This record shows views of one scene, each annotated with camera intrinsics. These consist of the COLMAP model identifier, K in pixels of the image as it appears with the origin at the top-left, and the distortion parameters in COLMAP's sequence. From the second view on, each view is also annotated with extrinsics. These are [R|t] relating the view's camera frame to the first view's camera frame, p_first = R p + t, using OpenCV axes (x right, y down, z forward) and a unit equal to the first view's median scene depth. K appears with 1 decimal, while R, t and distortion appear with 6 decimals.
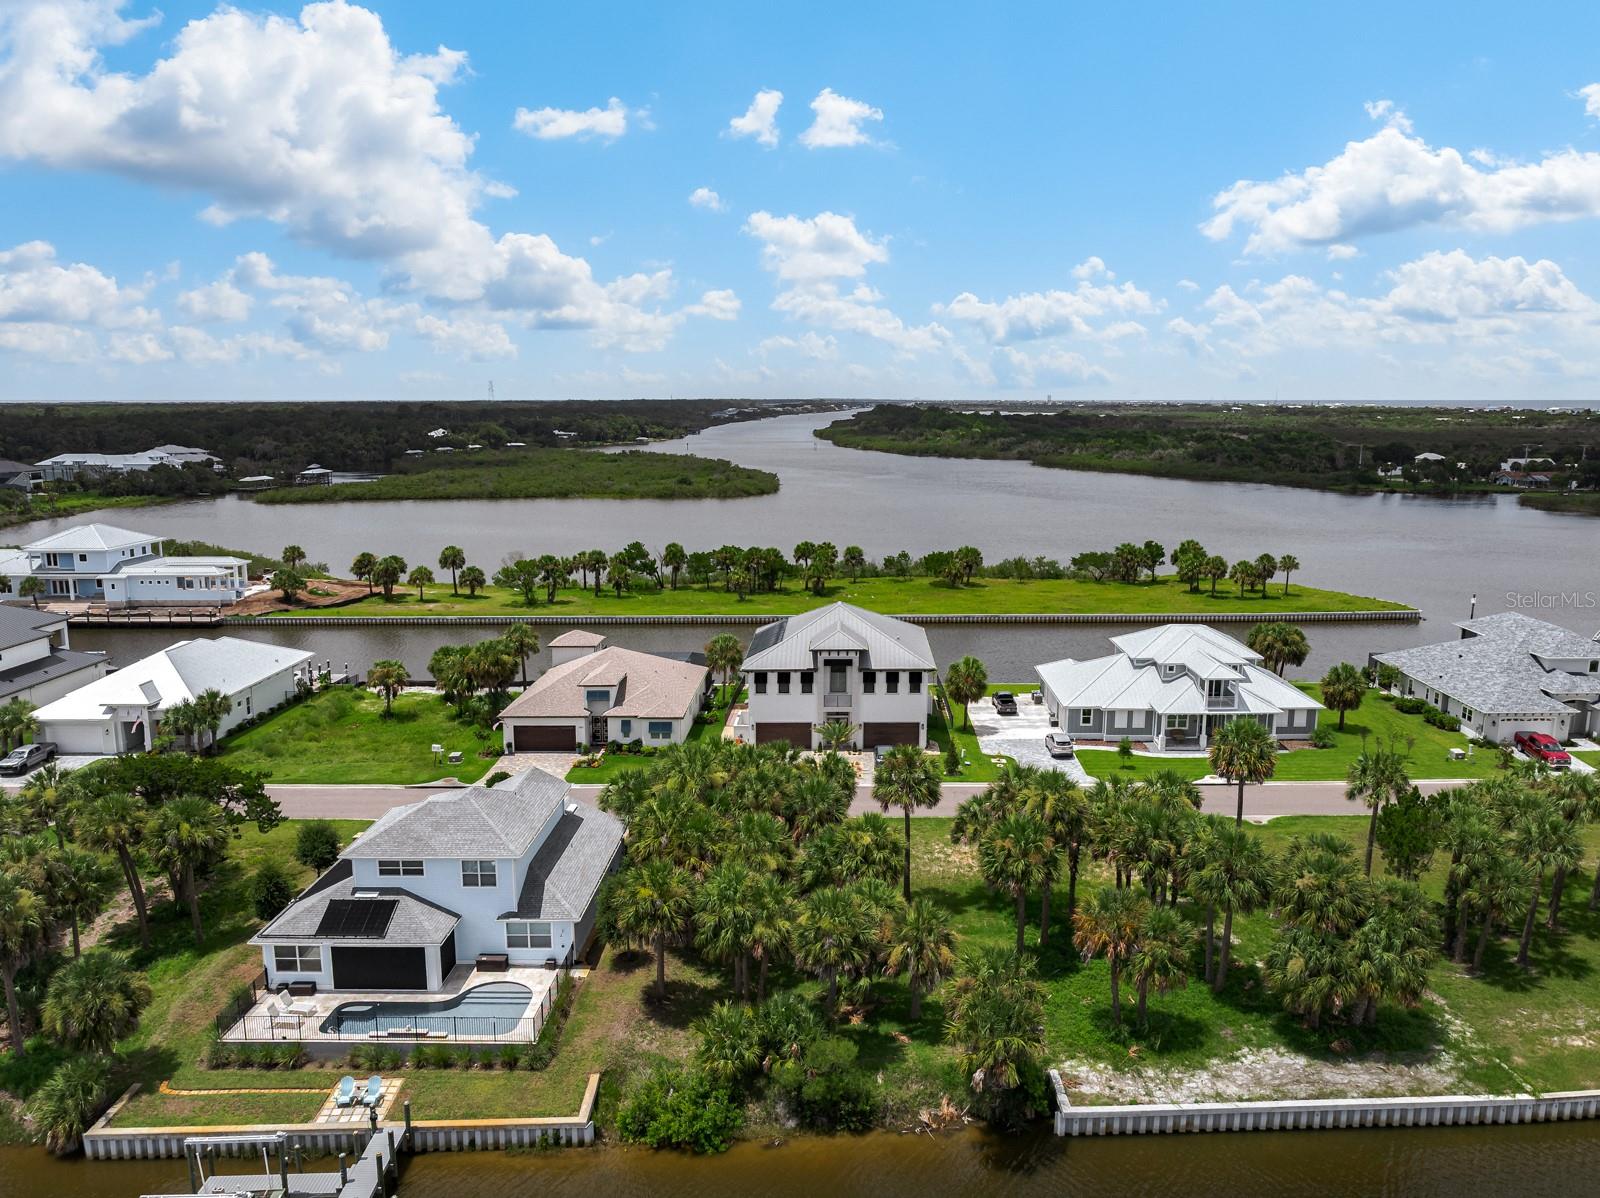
lens RADIAL K [[1138.0, 0, 846.1], [0, 1138.0, 596.6], [0, 0, 1]] dist [-0.026859, 0.005070]
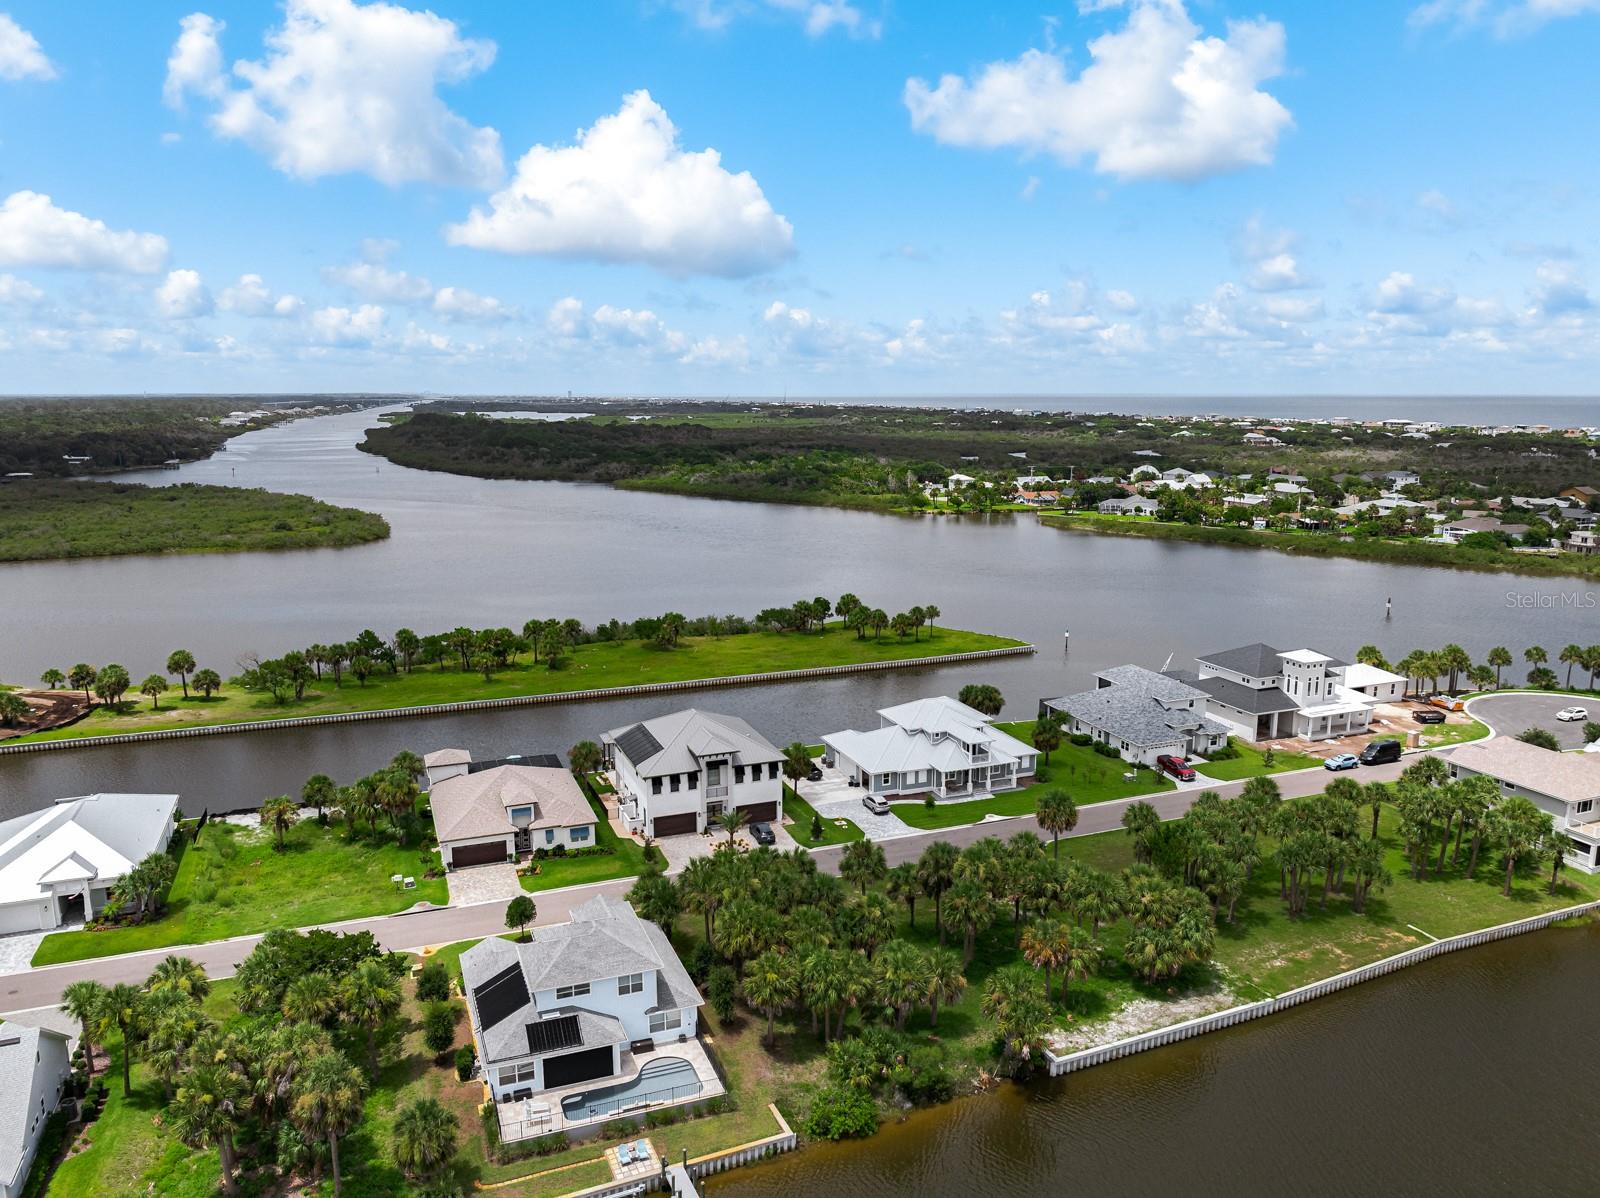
lens RADIAL K [[1121.3, 0, 793.0], [0, 1121.3, 602.9], [0, 0, 1]] dist [-0.028625, 0.005781]
pose [[0.933177, -0.066309, 0.353248, -0.365661], [0.062481, 0.997798, 0.022243, -0.145936], [-0.353945, 0.001315, 0.935265, -0.209062]]
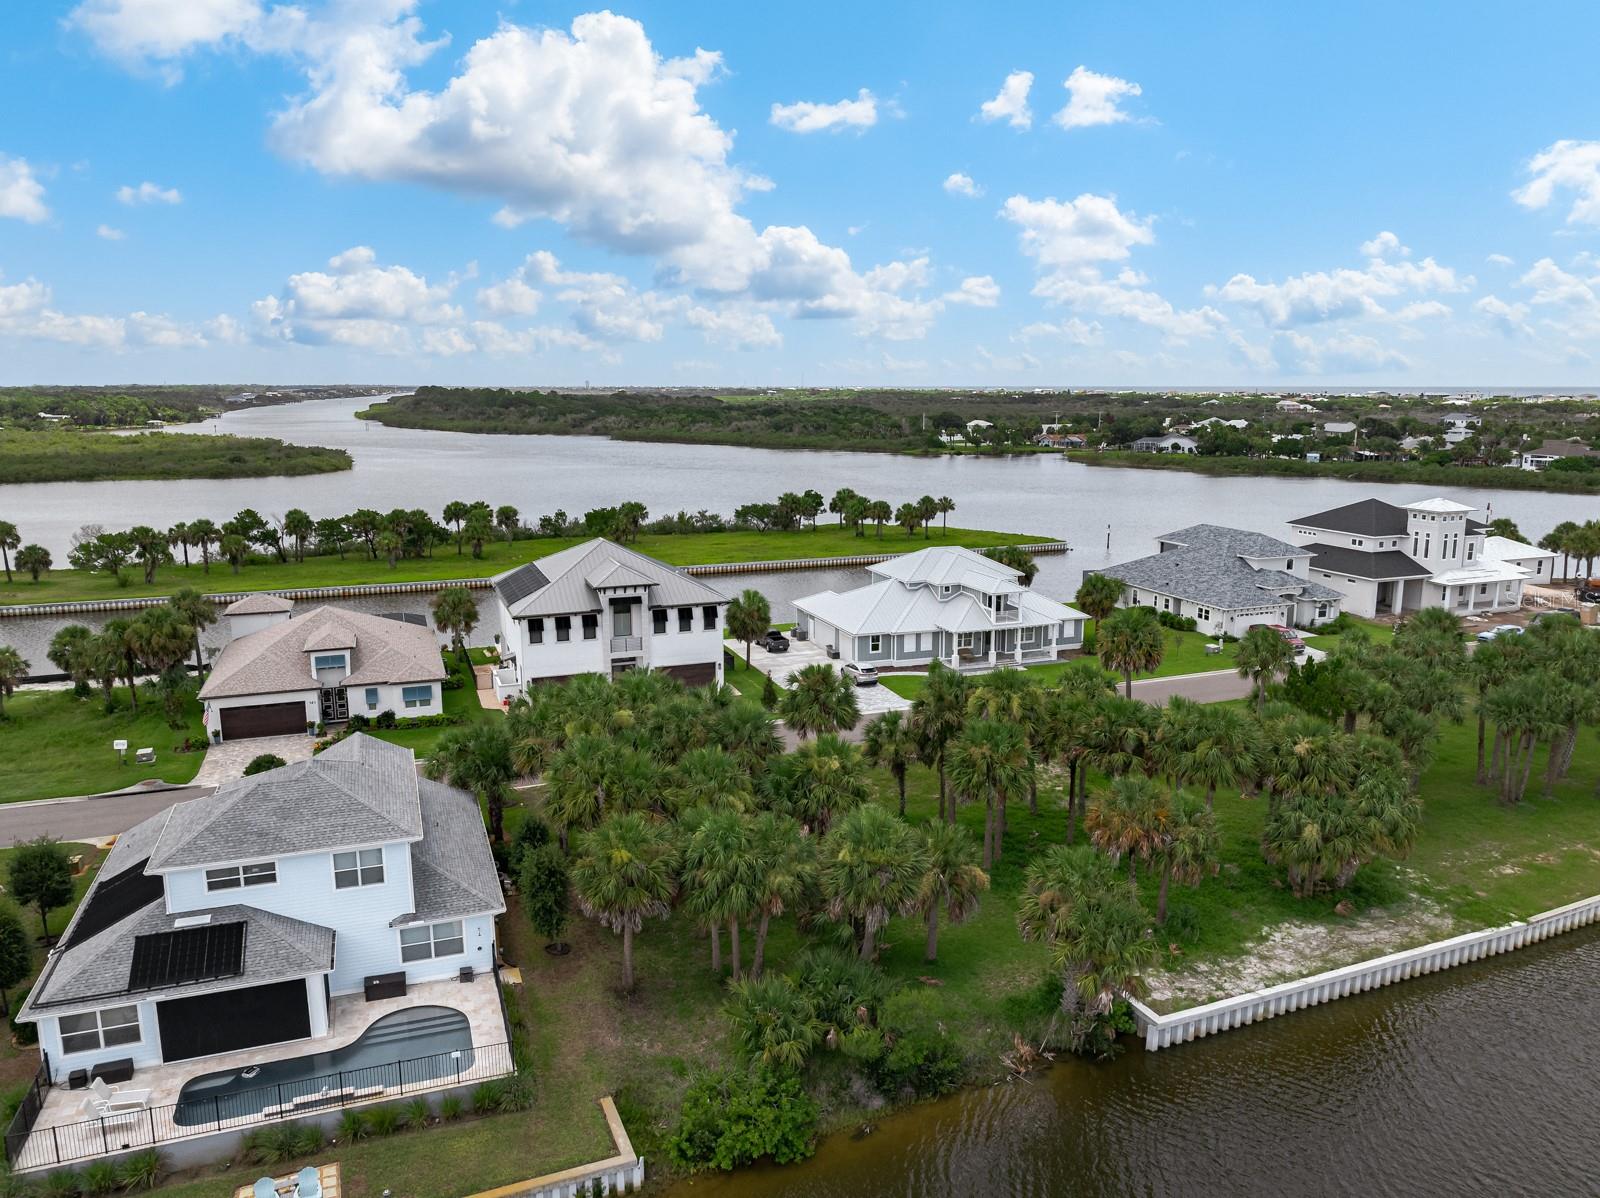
lens RADIAL K [[1127.6, 0, 799.7], [0, 1127.6, 596.6], [0, 0, 1]] dist [-0.029121, 0.011812]
pose [[0.936680, -0.062365, 0.344588, -0.184407], [0.057516, 0.998049, 0.024288, 0.041845], [-0.345431, -0.002931, 0.938440, 0.138190]]
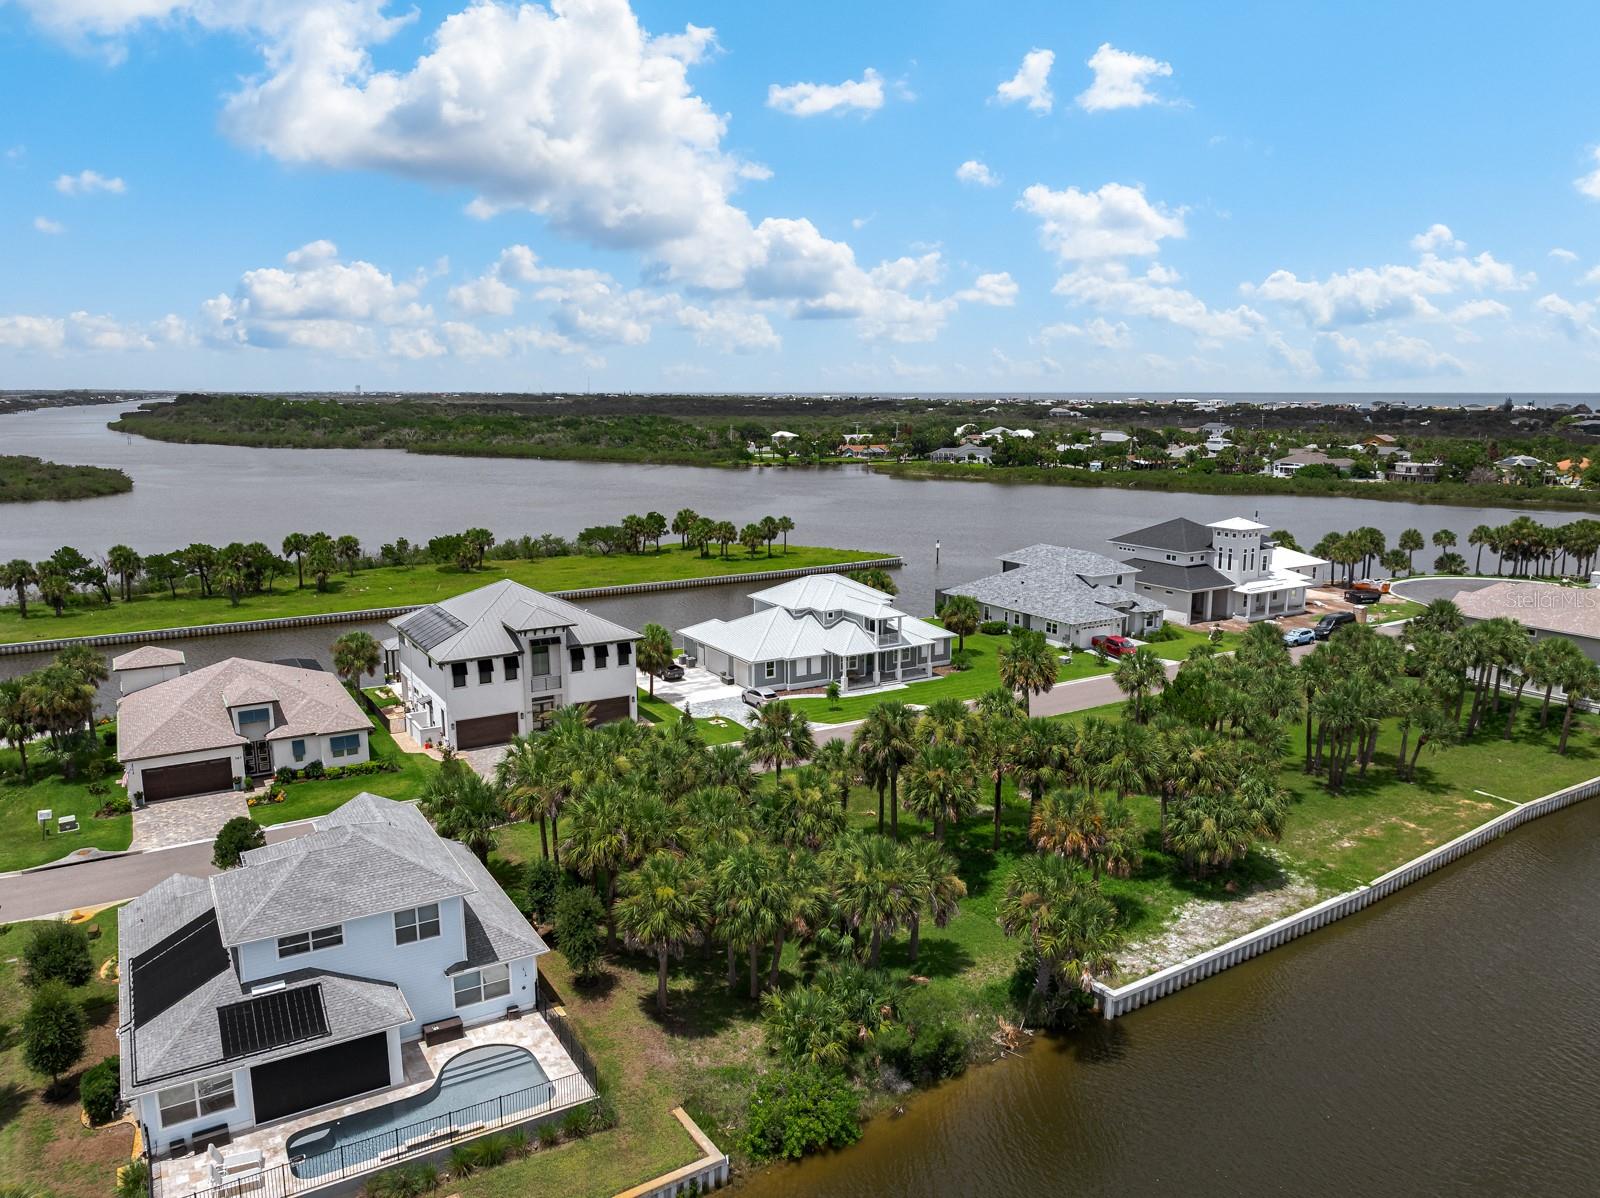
lens RADIAL K [[1123.5, 0, 799.3], [0, 1123.5, 598.8], [0, 0, 1]] dist [-0.031777, 0.013269]
pose [[0.855726, -0.091299, 0.509311, -0.293156], [0.085085, 0.995740, 0.035538, 0.009138], [-0.510385, 0.012924, 0.859849, 0.122528]]
